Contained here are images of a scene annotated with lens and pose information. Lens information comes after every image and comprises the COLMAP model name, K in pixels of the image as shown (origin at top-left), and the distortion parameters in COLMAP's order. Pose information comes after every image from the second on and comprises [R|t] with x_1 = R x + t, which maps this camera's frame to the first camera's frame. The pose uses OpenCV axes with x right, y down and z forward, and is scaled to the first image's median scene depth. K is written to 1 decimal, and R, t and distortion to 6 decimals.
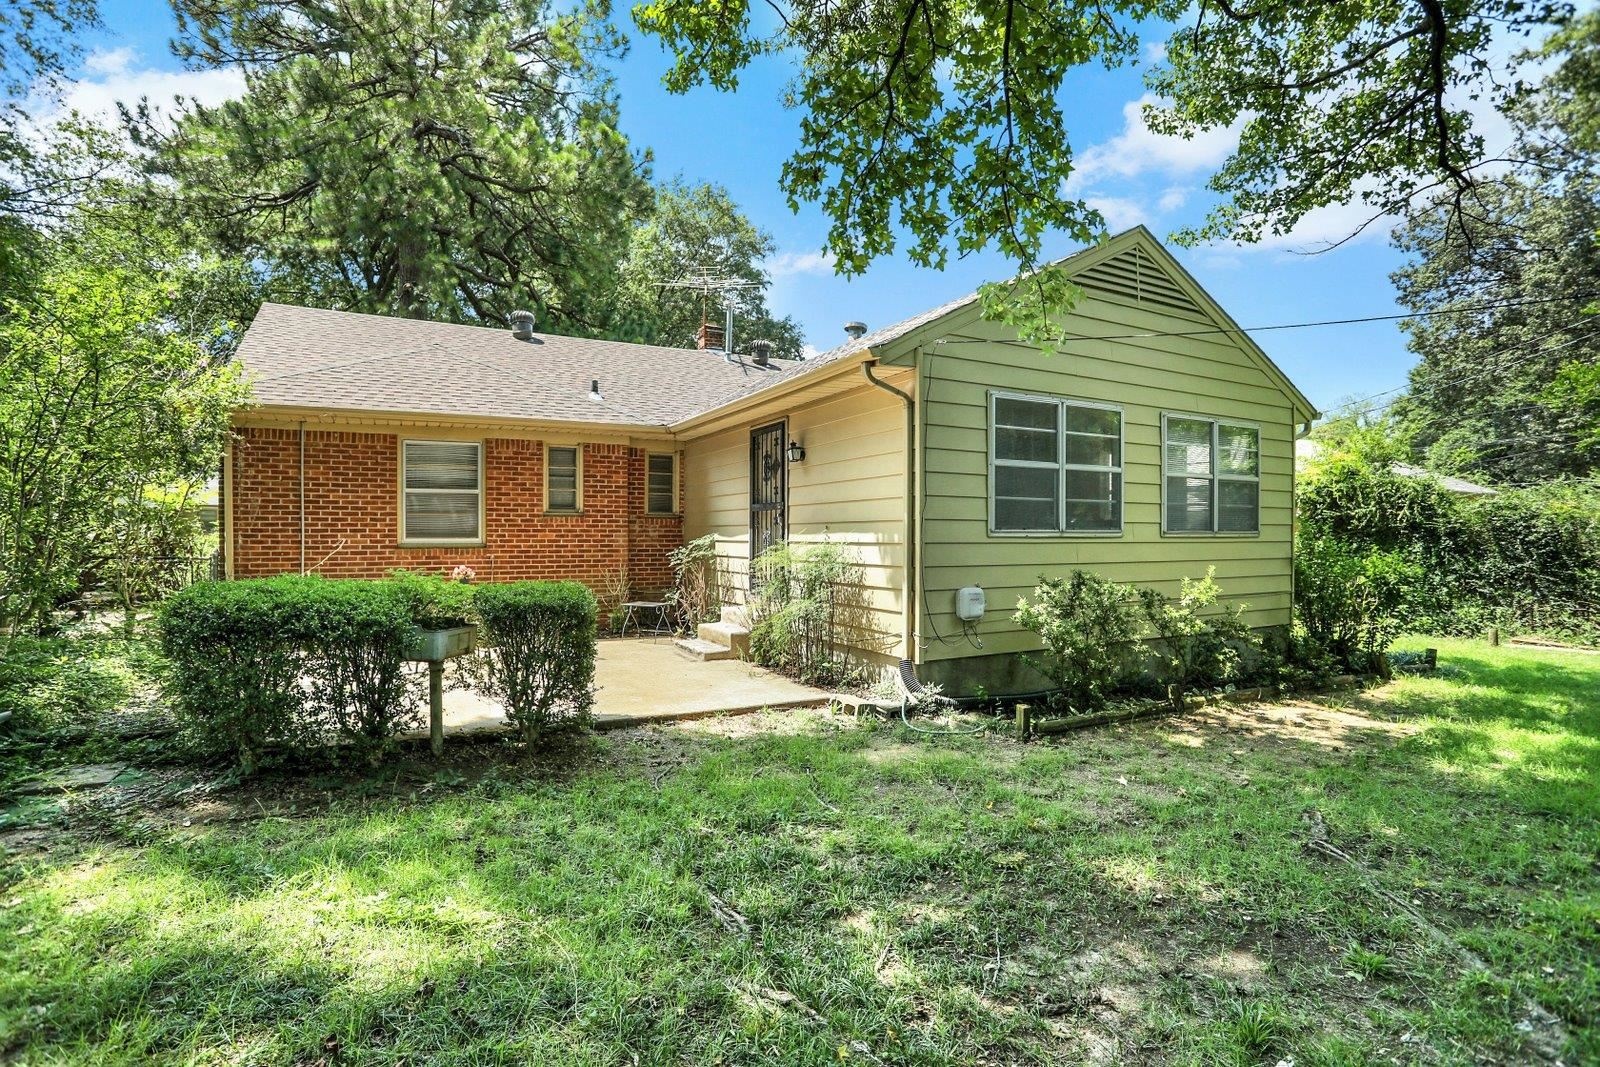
lens RADIAL K [[768.5, 0, 799.5], [0, 768.5, 536.5], [0, 0, 1]] dist [-0.046016, 0.001285]
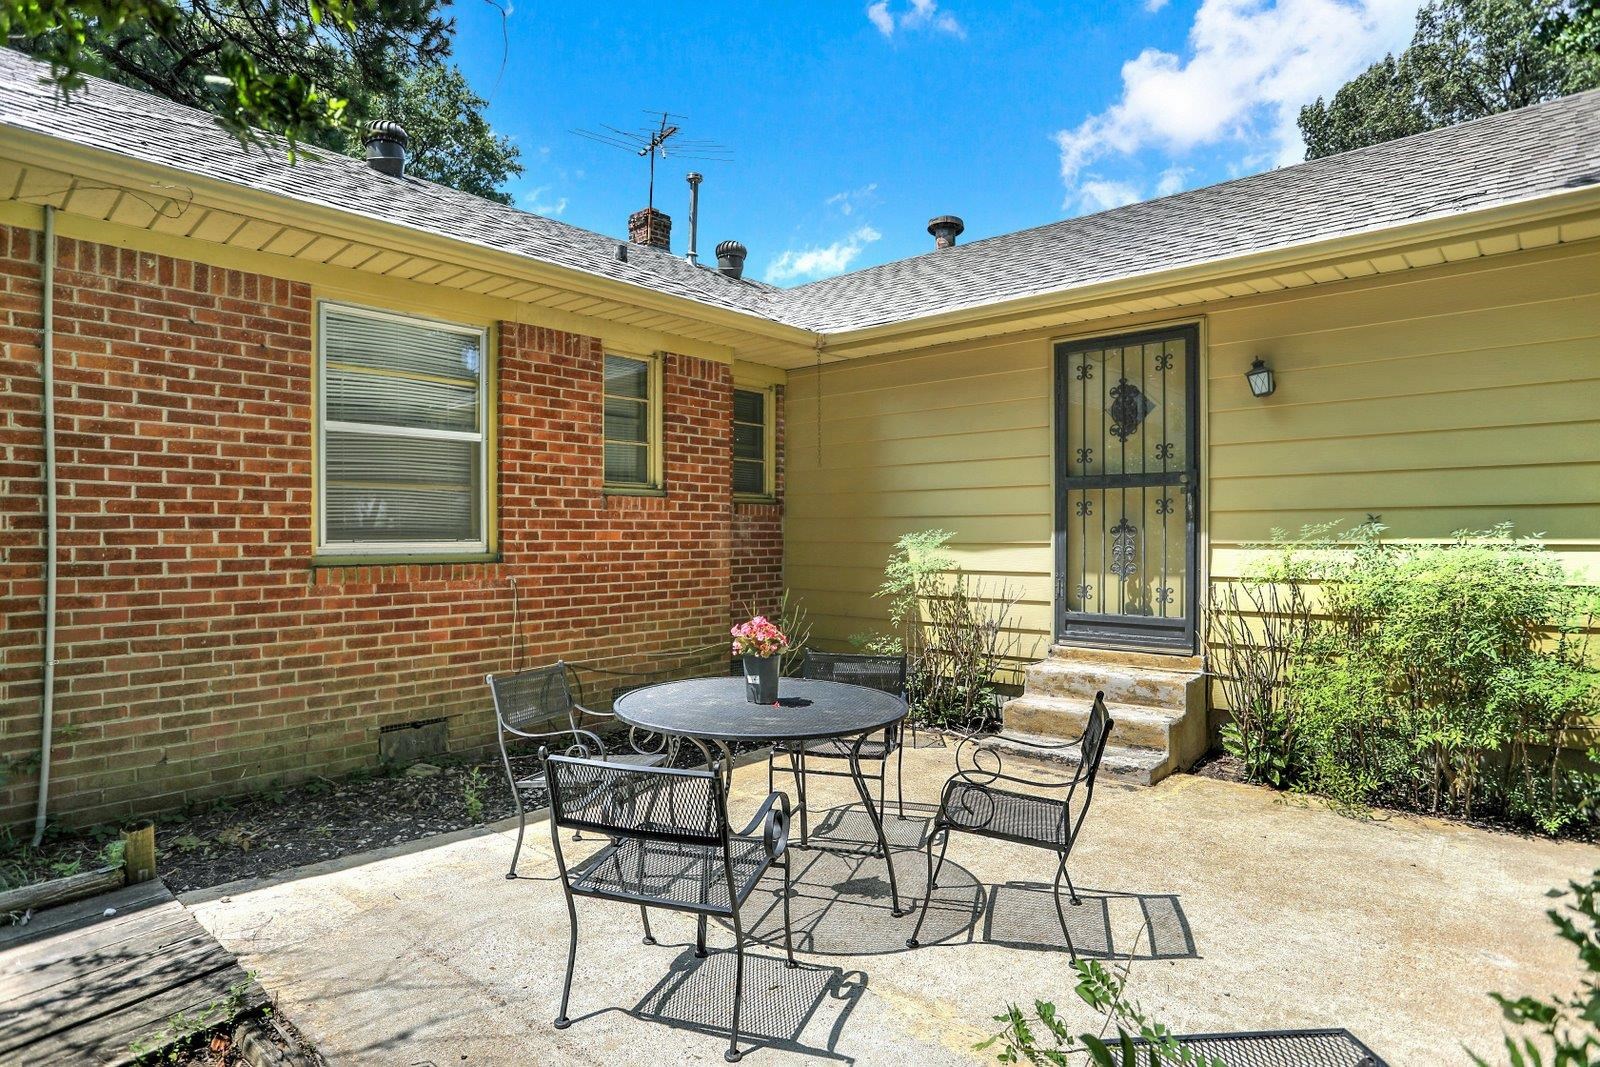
lens RADIAL K [[859.9, 0, 801.2], [0, 859.9, 533.1], [0, 0, 1]] dist [-0.023644, 0.000606]
pose [[0.936306, -0.001109, 0.351182, -0.441856], [0.001399, 0.999999, -0.000575, -0.001879], [-0.351181, 0.001029, 0.936307, 0.479943]]
